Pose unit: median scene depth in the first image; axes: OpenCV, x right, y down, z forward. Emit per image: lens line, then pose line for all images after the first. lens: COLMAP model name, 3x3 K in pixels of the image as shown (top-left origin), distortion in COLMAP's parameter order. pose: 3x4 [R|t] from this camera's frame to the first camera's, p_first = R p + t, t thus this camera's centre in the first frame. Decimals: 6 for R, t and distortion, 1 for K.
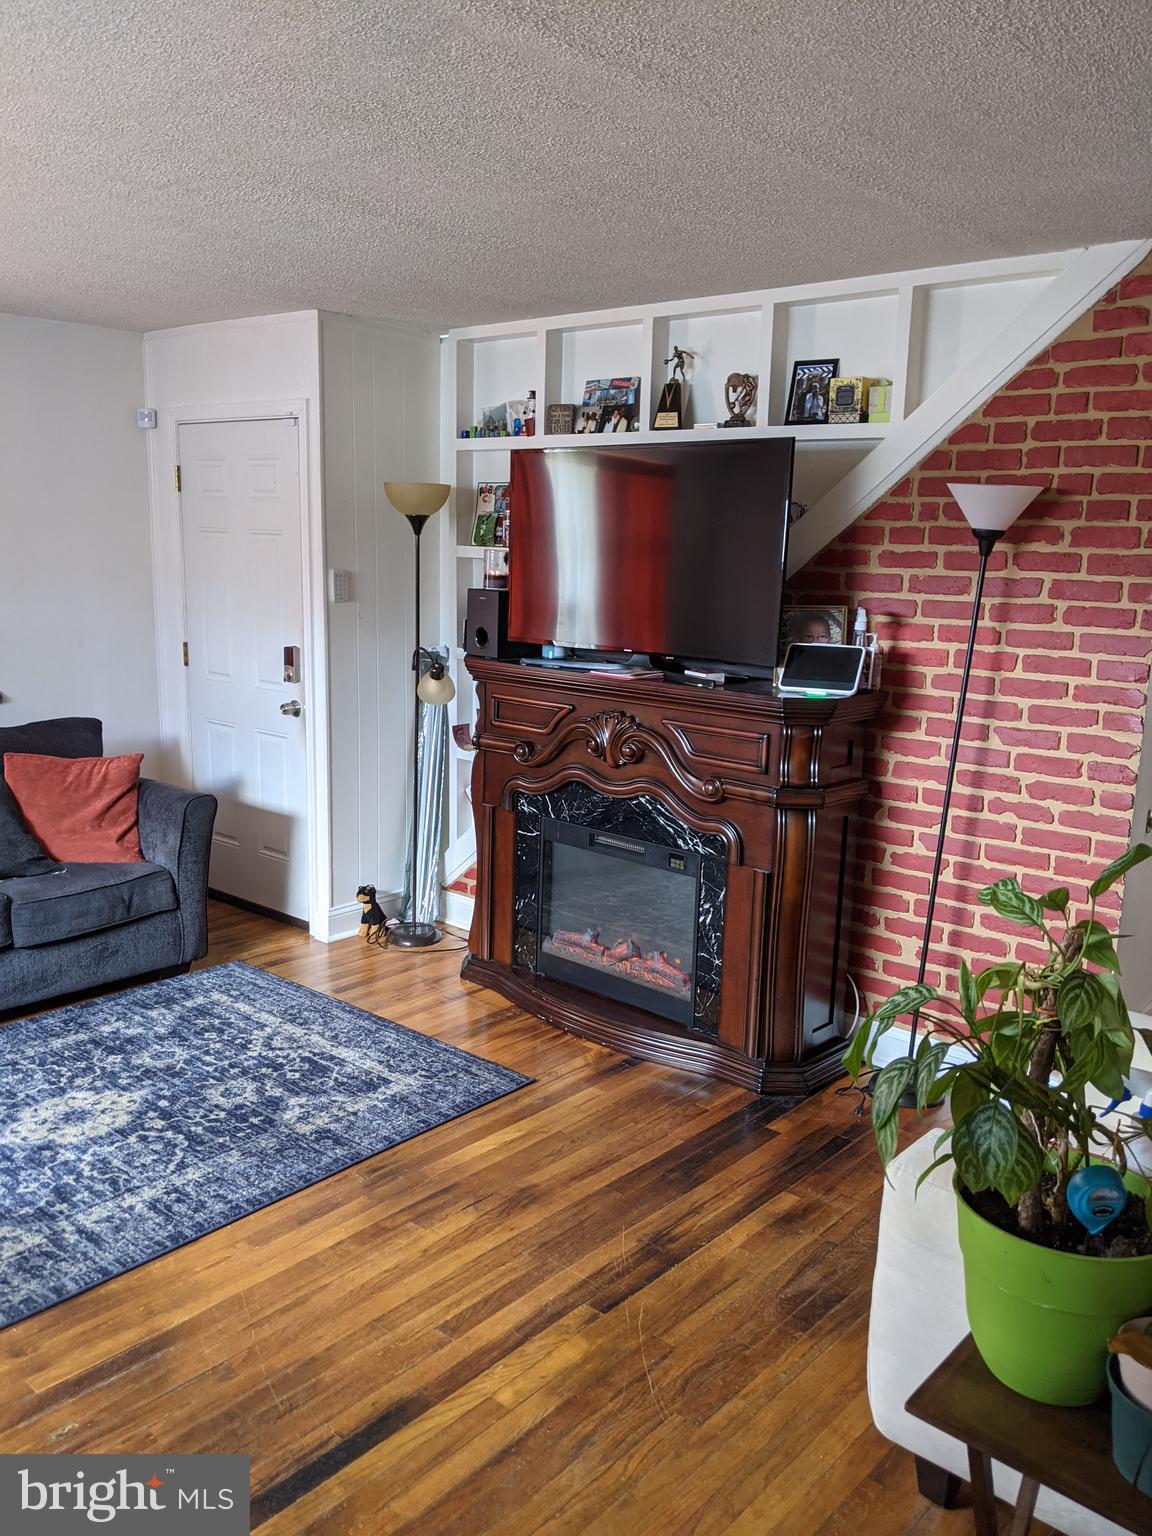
lens RADIAL K [[1251.0, 0, 584.0], [0, 1251.0, 782.2], [0, 0, 1]] dist [0.101226, -0.146158]
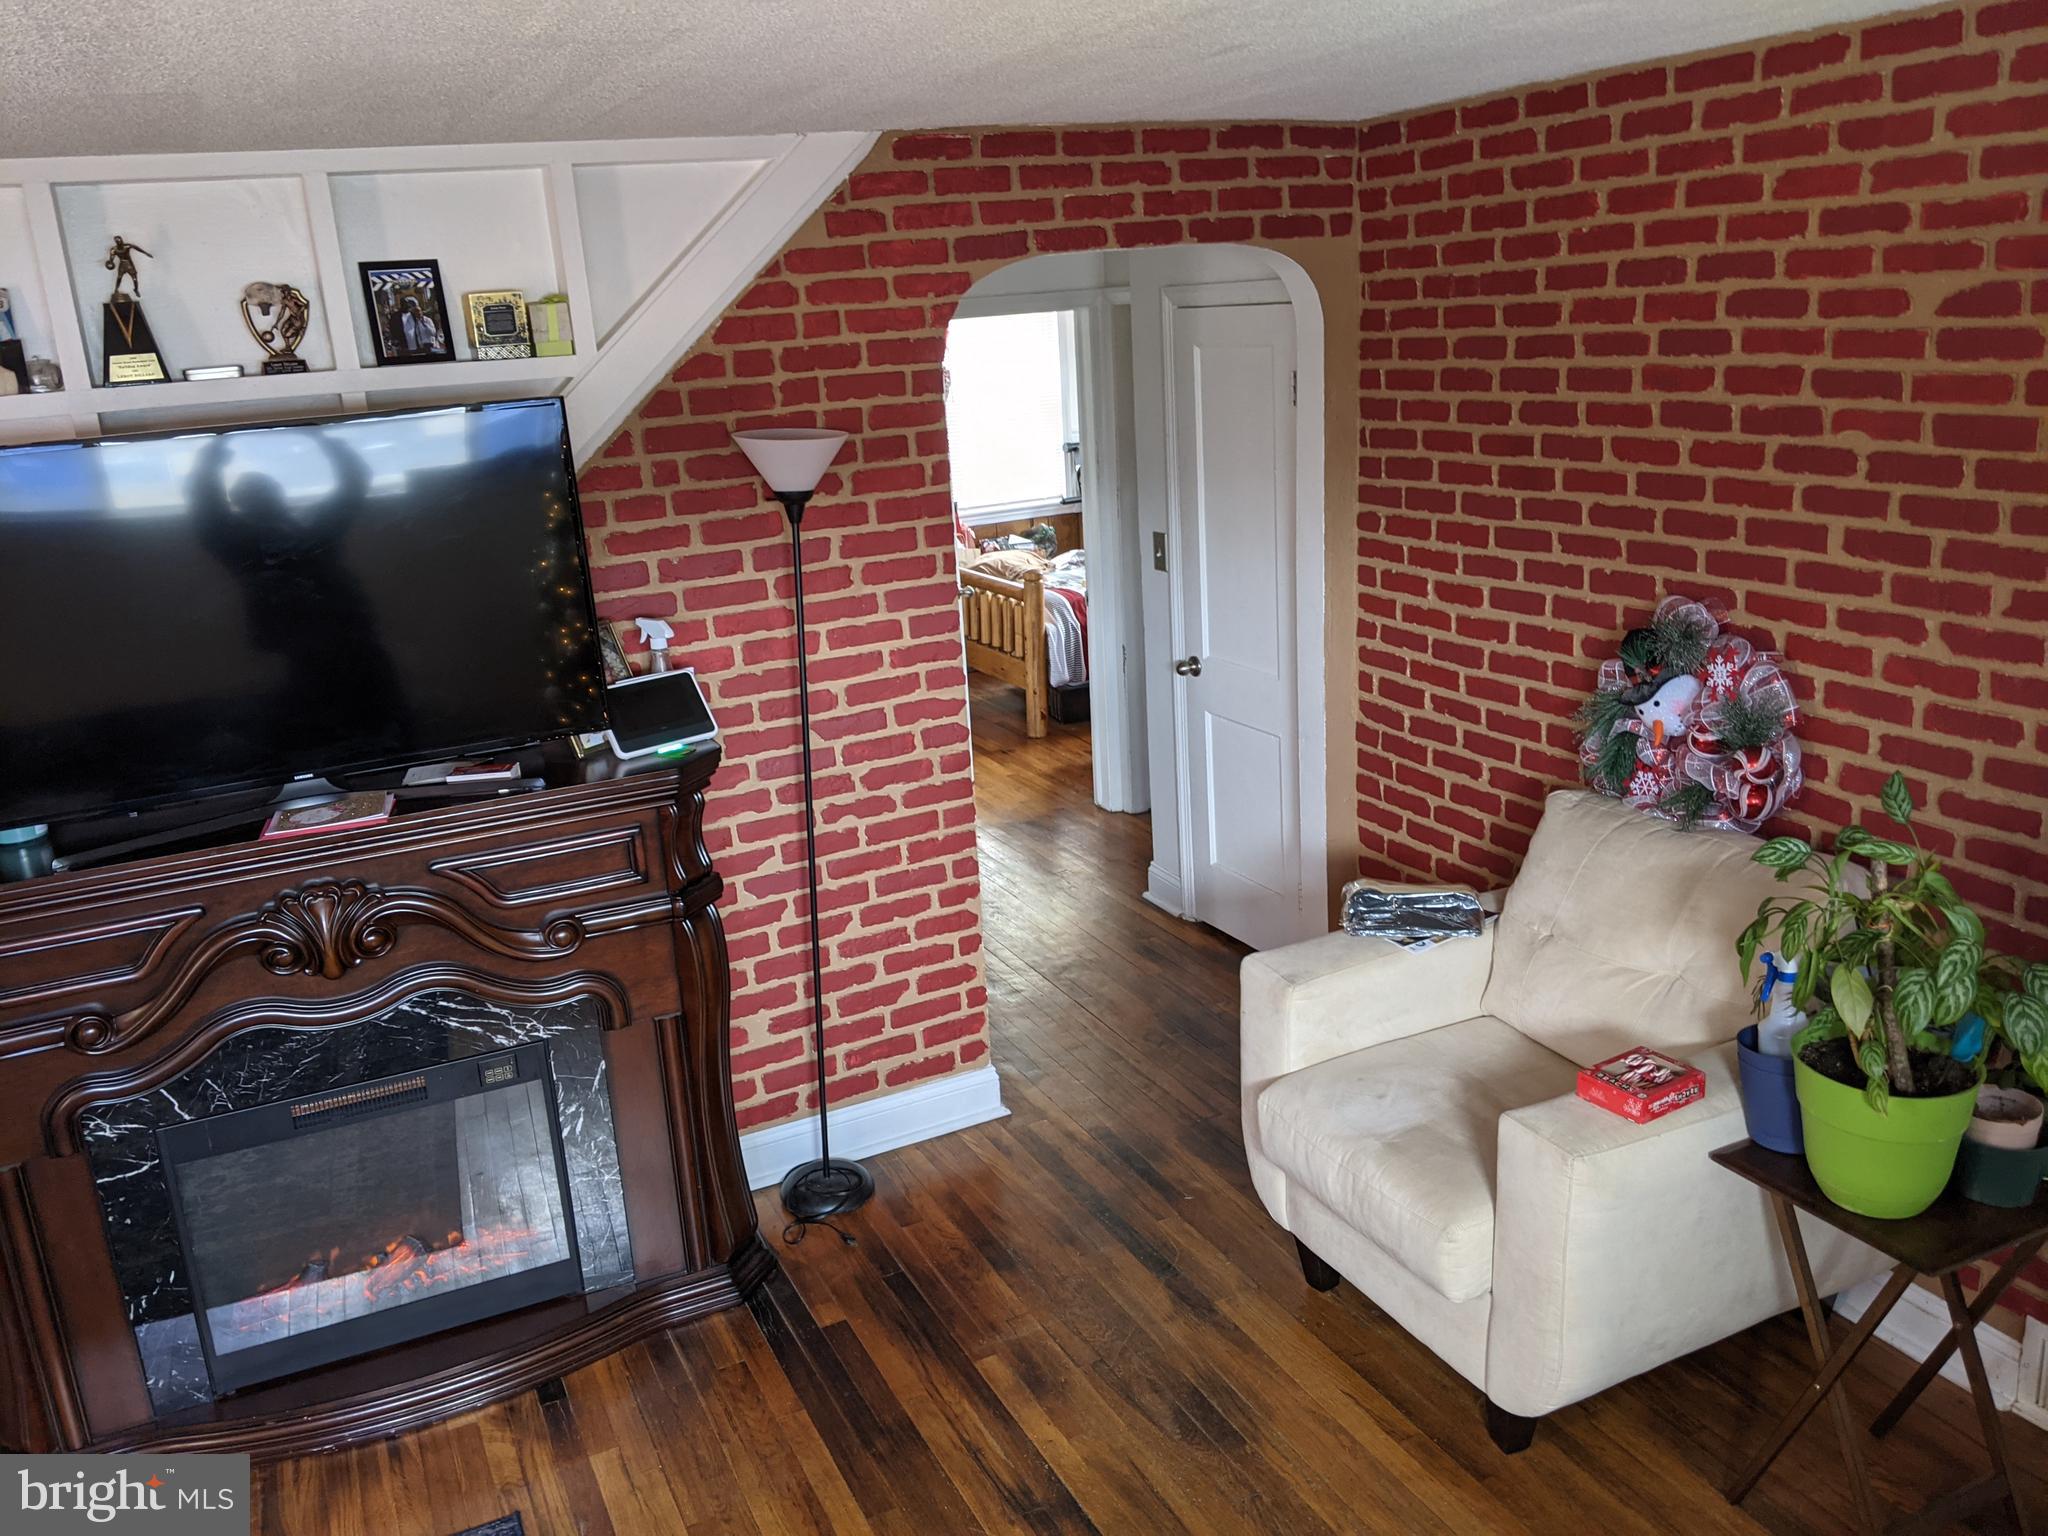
lens RADIAL K [[1667.9, 0, 1019.4], [0, 1667.9, 776.7], [0, 0, 1]] dist [0.101226, -0.146158]
pose [[0.396411, -0.316191, 0.861906, -0.546621], [0.251040, 0.940372, 0.229518, -0.220064], [-0.883084, 0.125390, 0.452150, 0.394071]]
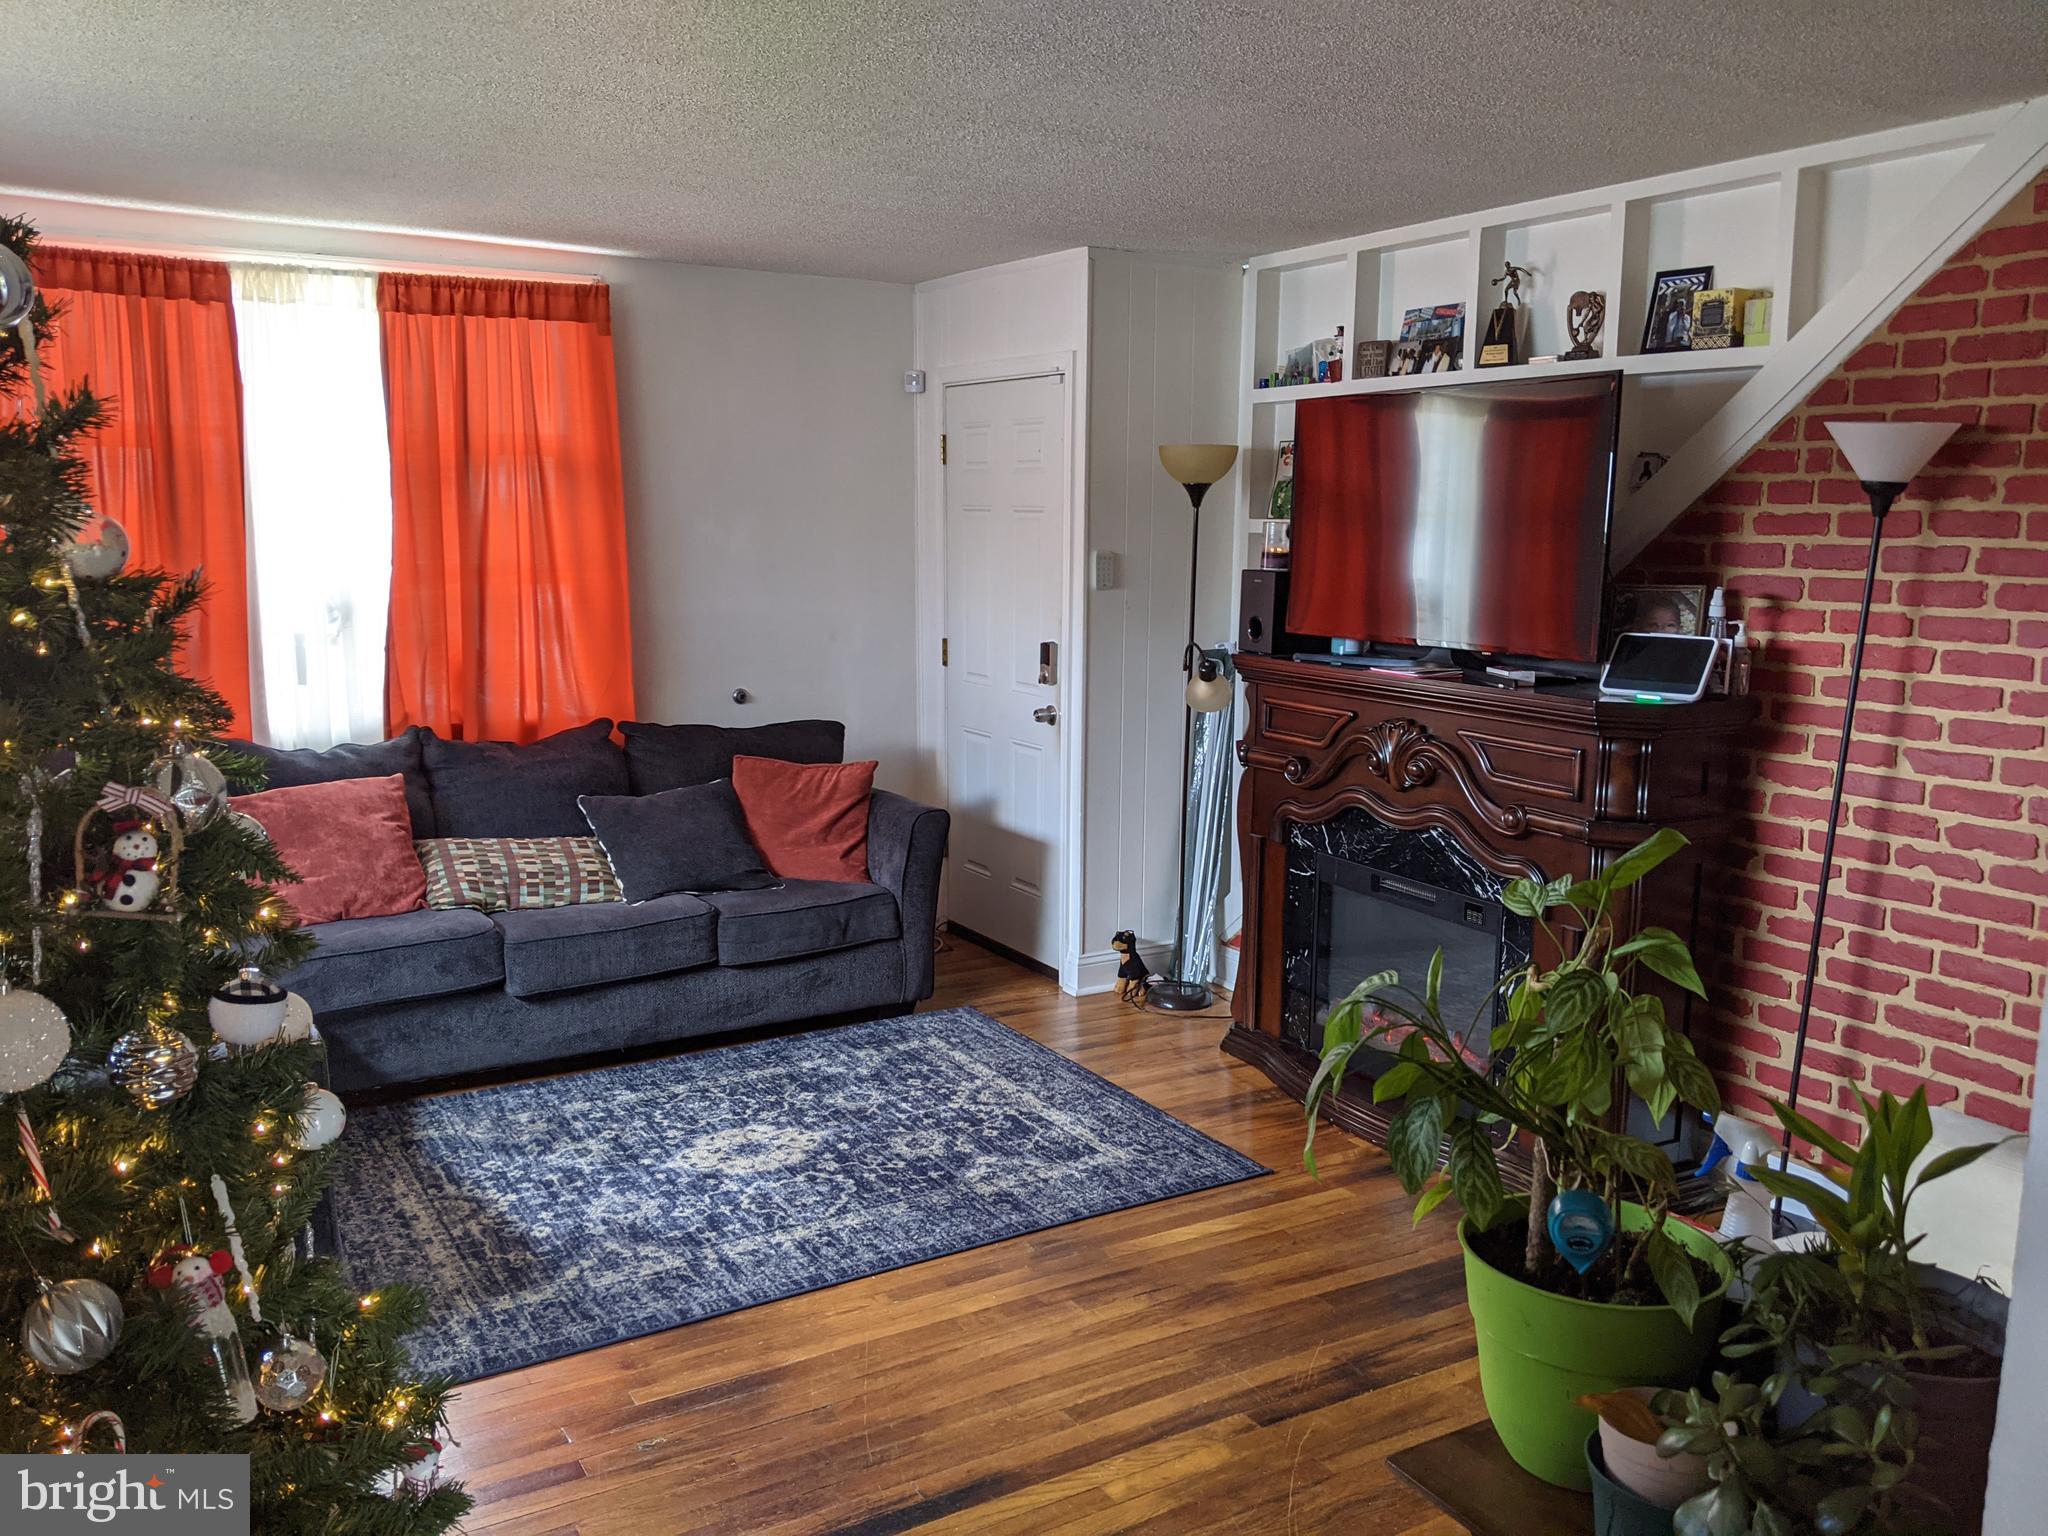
lens RADIAL K [[1667.9, 0, 1066.2], [0, 1667.9, 774.4], [0, 0, 1]] dist [0.101226, -0.146158]
pose [[0.954063, 0.031805, -0.297912, 0.151771], [-0.044466, 0.998369, -0.035816, 0.027830], [0.296287, 0.047418, 0.953921, -0.081844]]
